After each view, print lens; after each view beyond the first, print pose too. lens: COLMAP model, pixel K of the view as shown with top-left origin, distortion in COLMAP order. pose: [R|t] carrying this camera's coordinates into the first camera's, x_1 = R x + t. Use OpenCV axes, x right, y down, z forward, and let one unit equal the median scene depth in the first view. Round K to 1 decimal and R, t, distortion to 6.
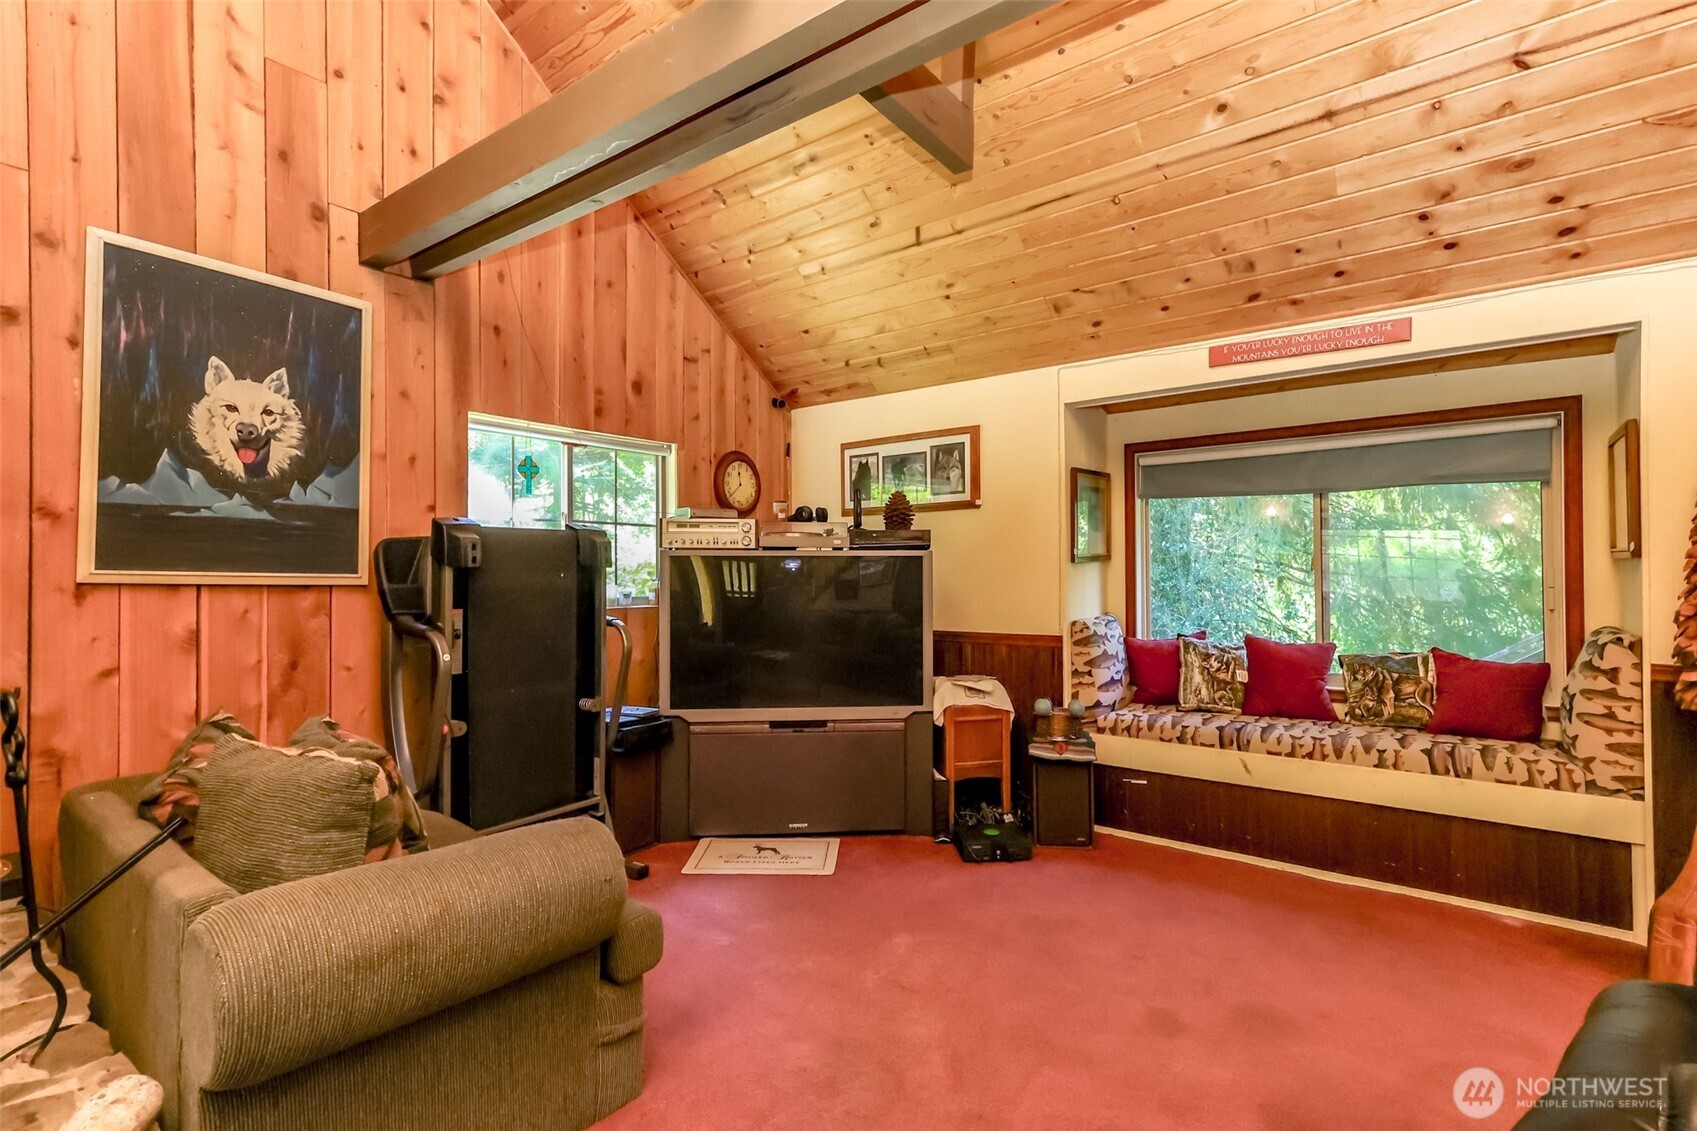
lens RADIAL K [[789.0, 0, 859.3], [0, 789.0, 560.7], [0, 0, 1]] dist [0.031064, 0.000382]
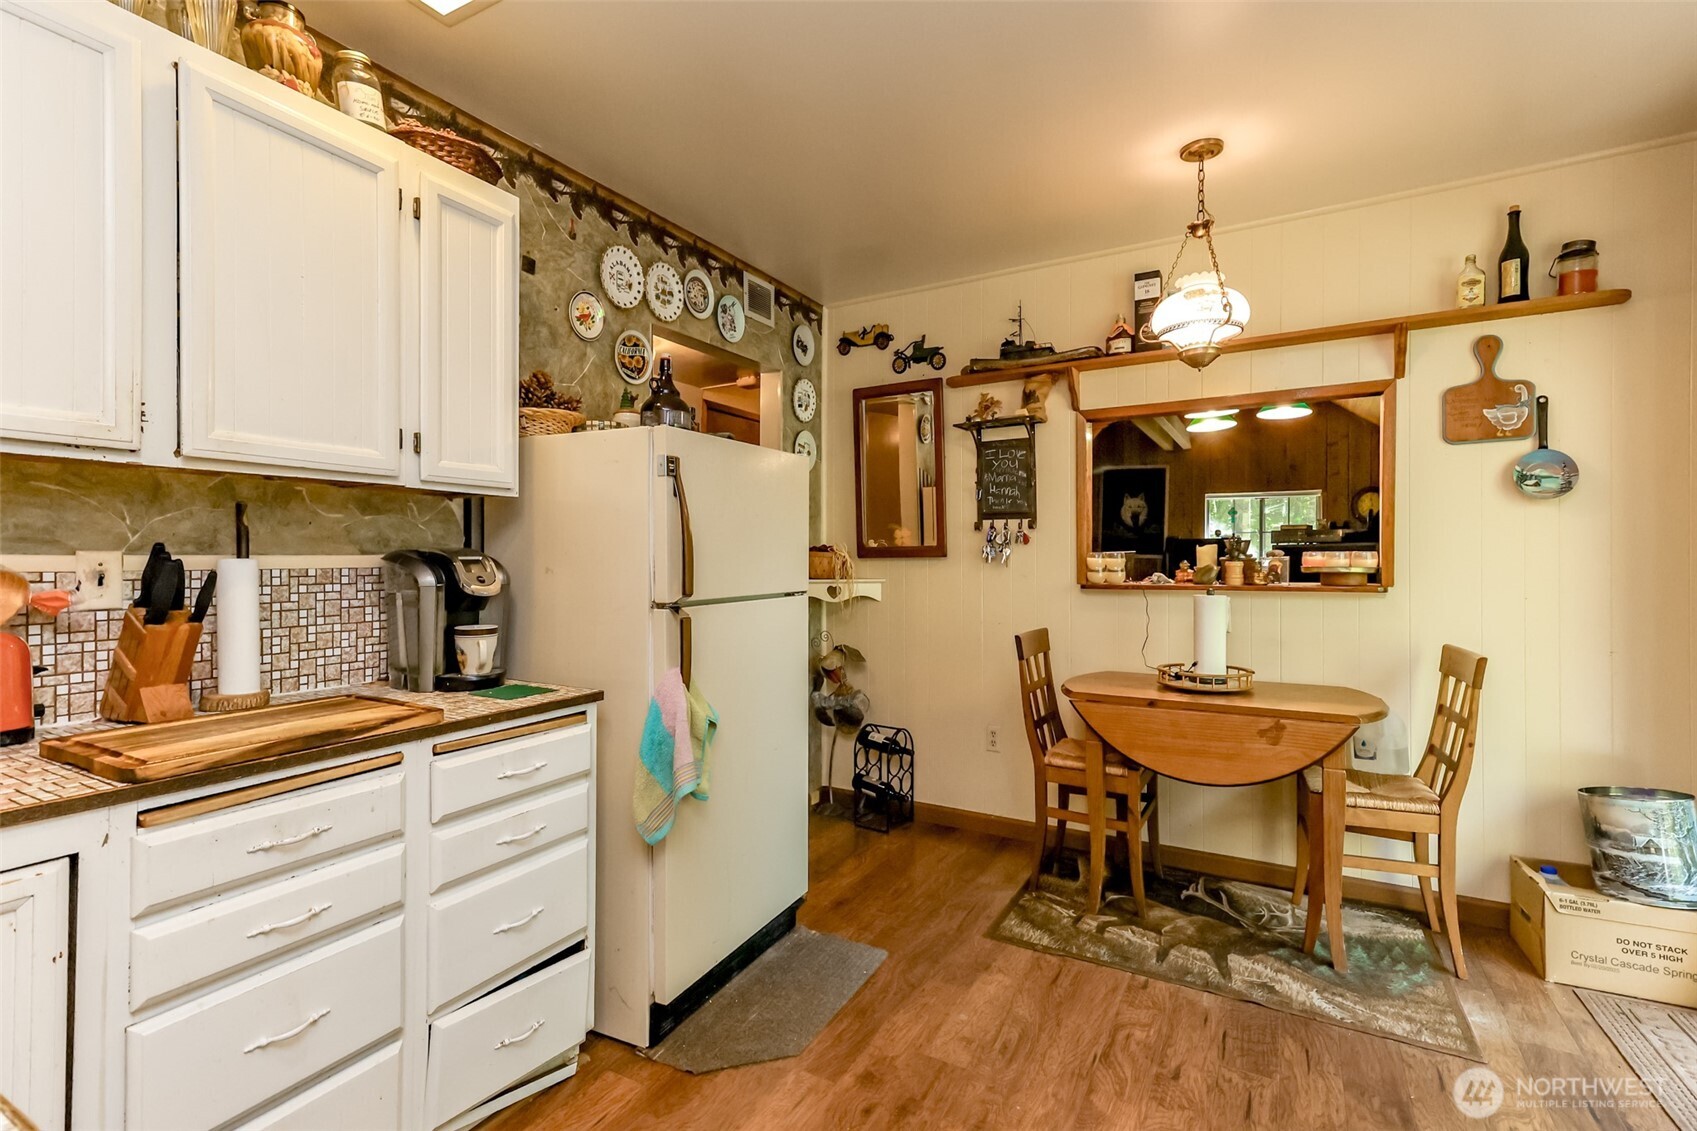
lens RADIAL K [[773.1, 0, 848.8], [0, 773.1, 556.8], [0, 0, 1]] dist [0.018115, 0.000466]
pose [[0.145213, -0.002475, -0.989397, 1.845449], [0.009724, 0.999952, -0.001074, 0.012288], [0.989353, -0.009465, 0.145230, -0.539982]]
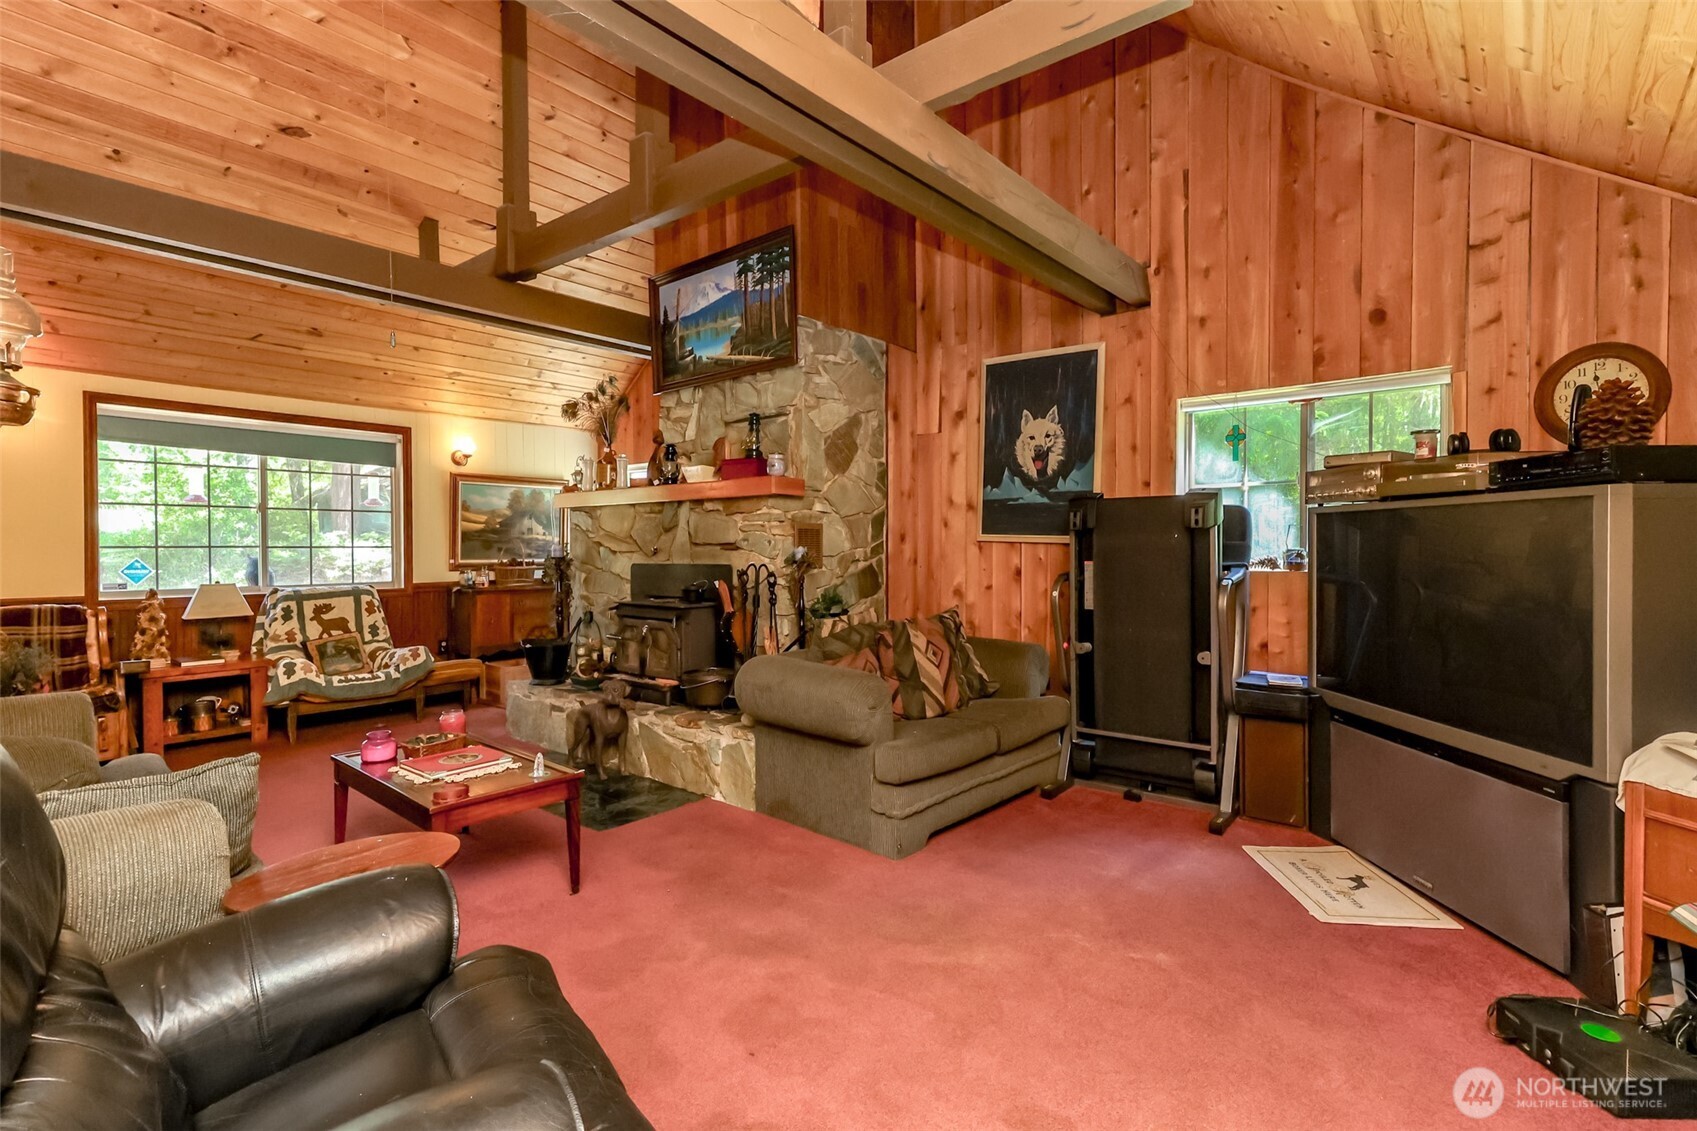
lens RADIAL K [[811.7, 0, 853.5], [0, 811.7, 559.2], [0, 0, 1]] dist [0.020690, 0.000300]
pose [[-0.056624, 0.016312, -0.998262, 0.737322], [0.012128, 0.999804, 0.015649, 0.025810], [0.998322, -0.011221, -0.056811, 0.565148]]
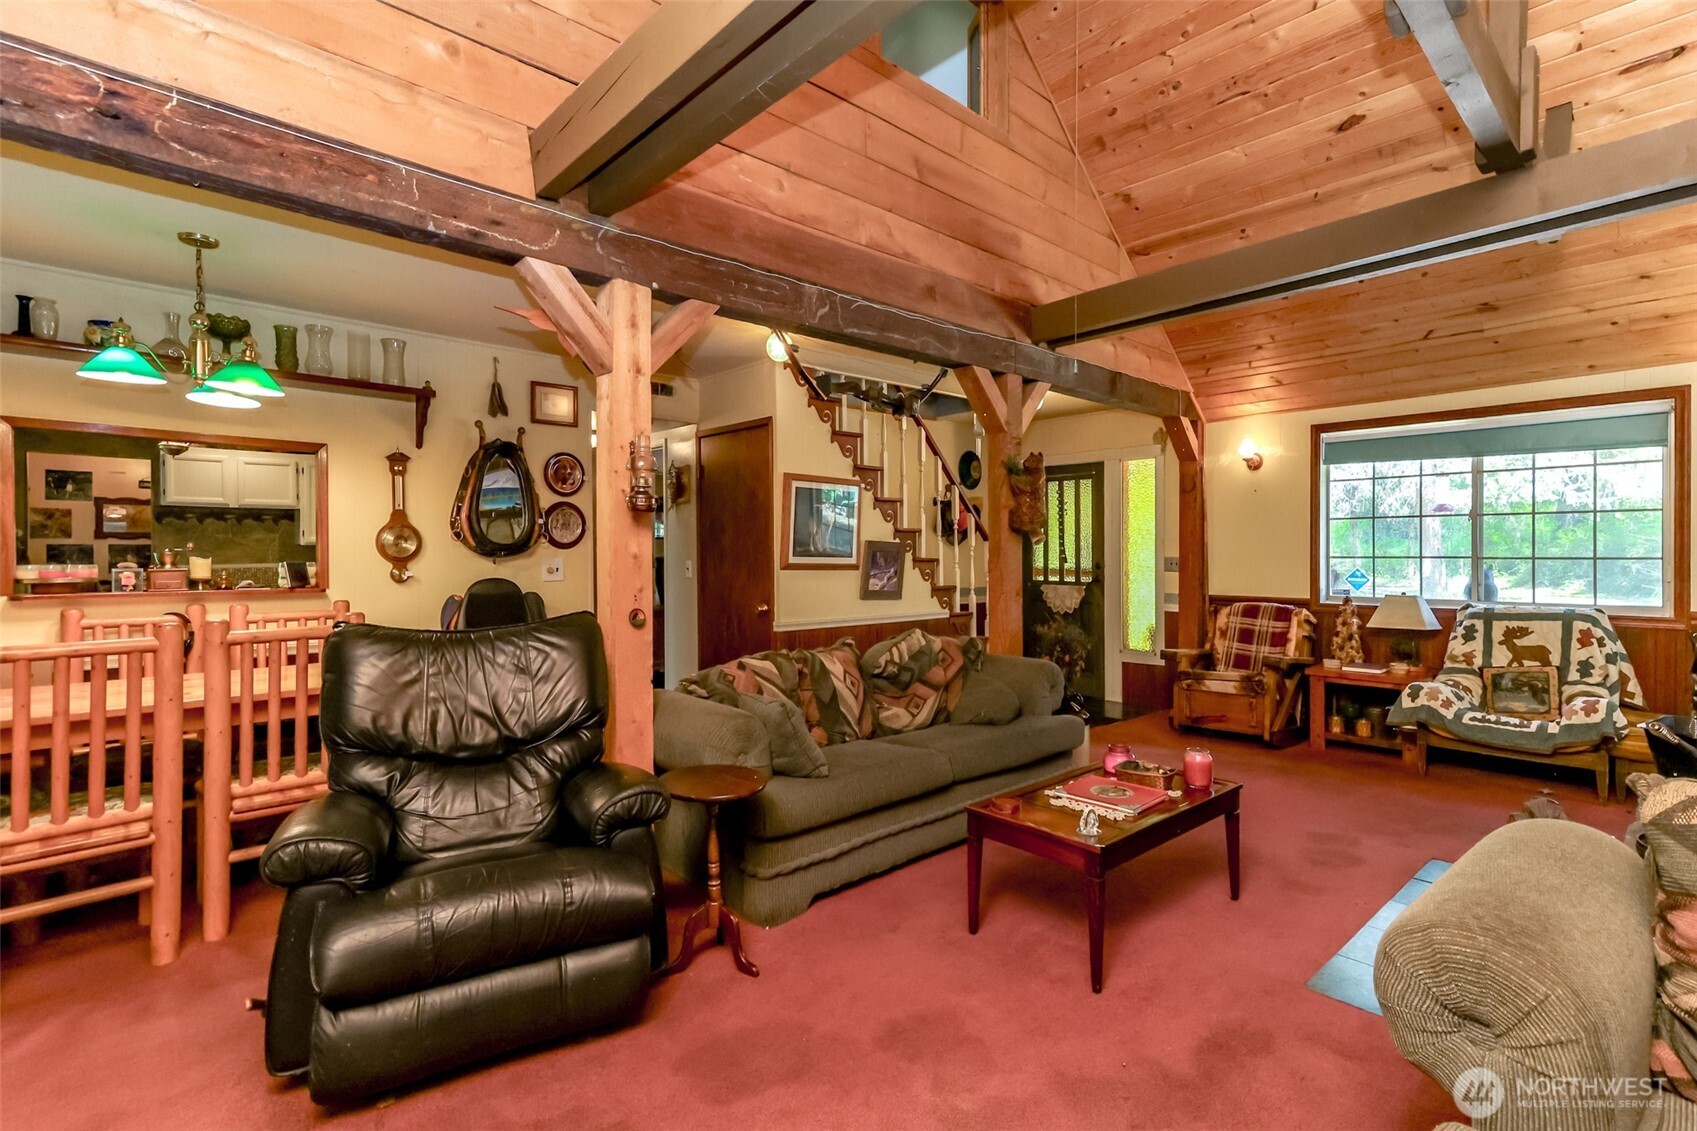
lens RADIAL K [[789.0, 0, 859.3], [0, 789.0, 560.7], [0, 0, 1]] dist [0.031064, 0.000382]
pose [[-0.985587, 0.003514, 0.169134, 0.037185], [0.004300, 0.999982, 0.004283, 0.008046], [-0.169116, 0.004948, -0.985584, 0.914341]]
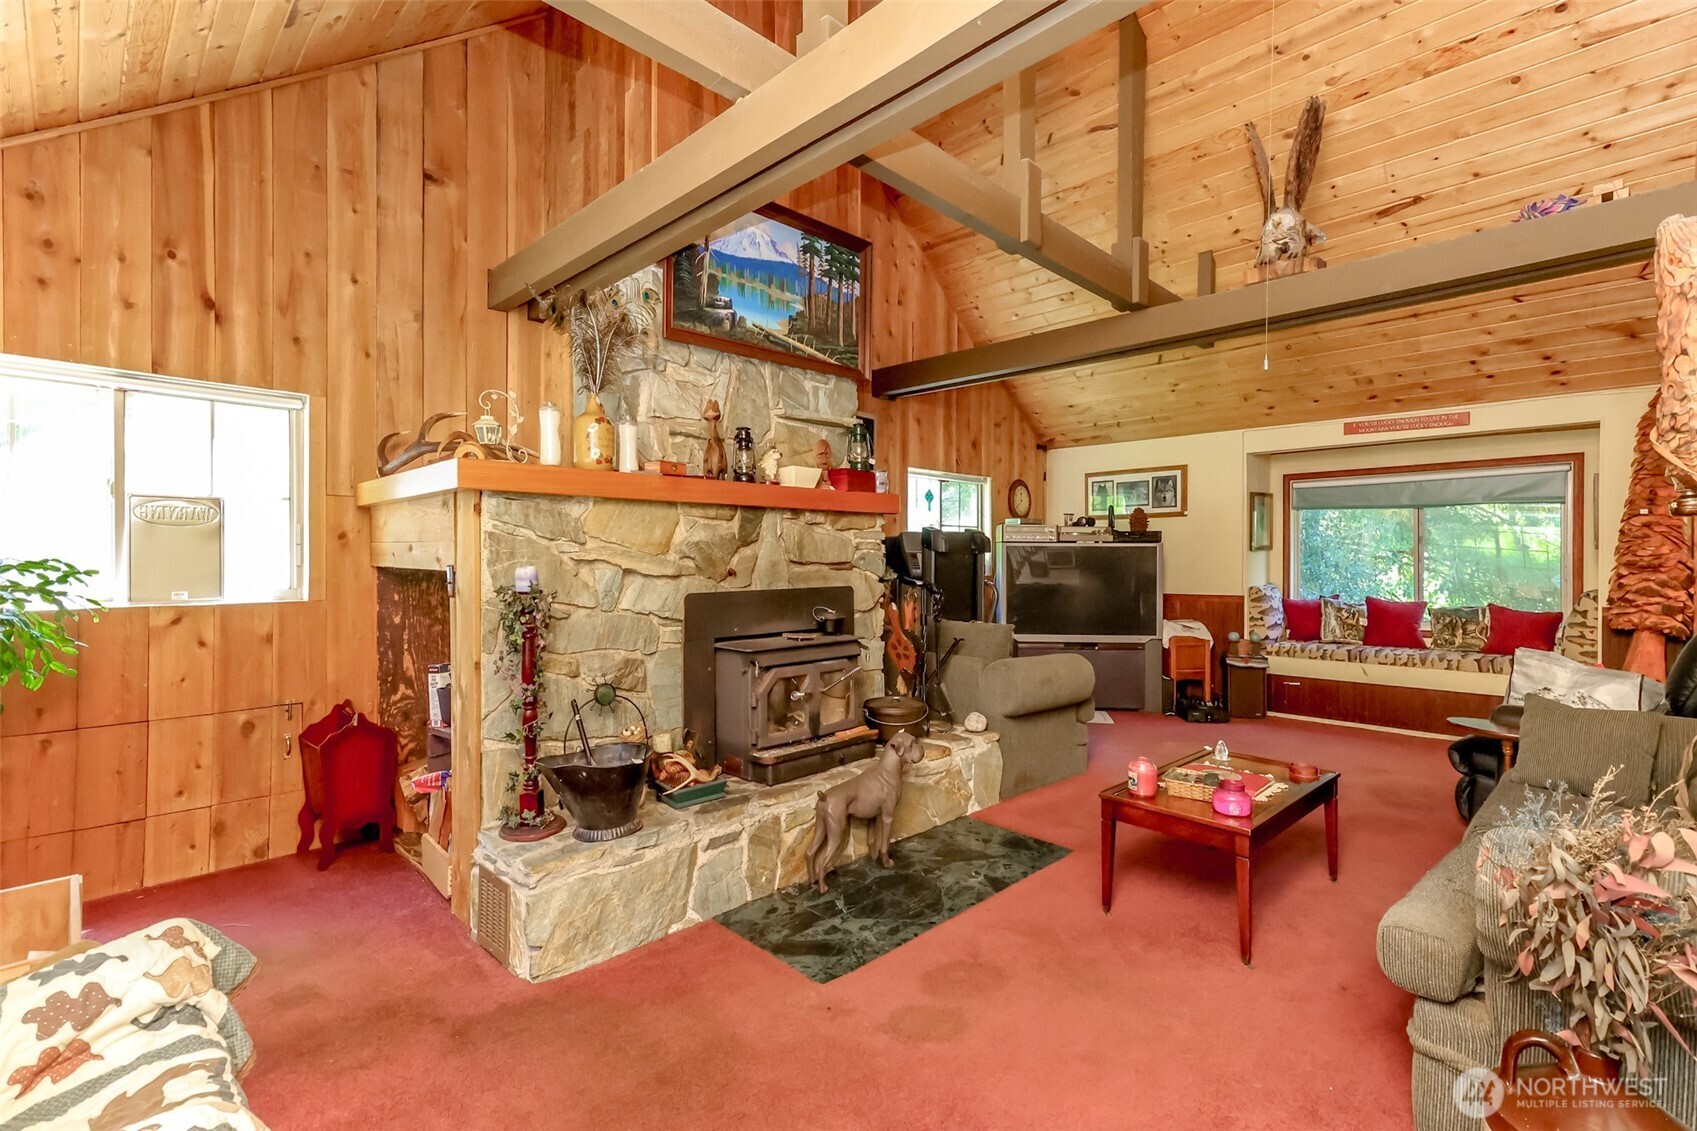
lens RADIAL K [[773.1, 0, 848.8], [0, 773.1, 556.8], [0, 0, 1]] dist [0.018115, 0.000466]
pose [[0.990645, 0.005121, -0.136365, -0.359761], [-0.003469, 0.999918, 0.012350, -0.002091], [0.136417, -0.011761, 0.990582, -0.753703]]
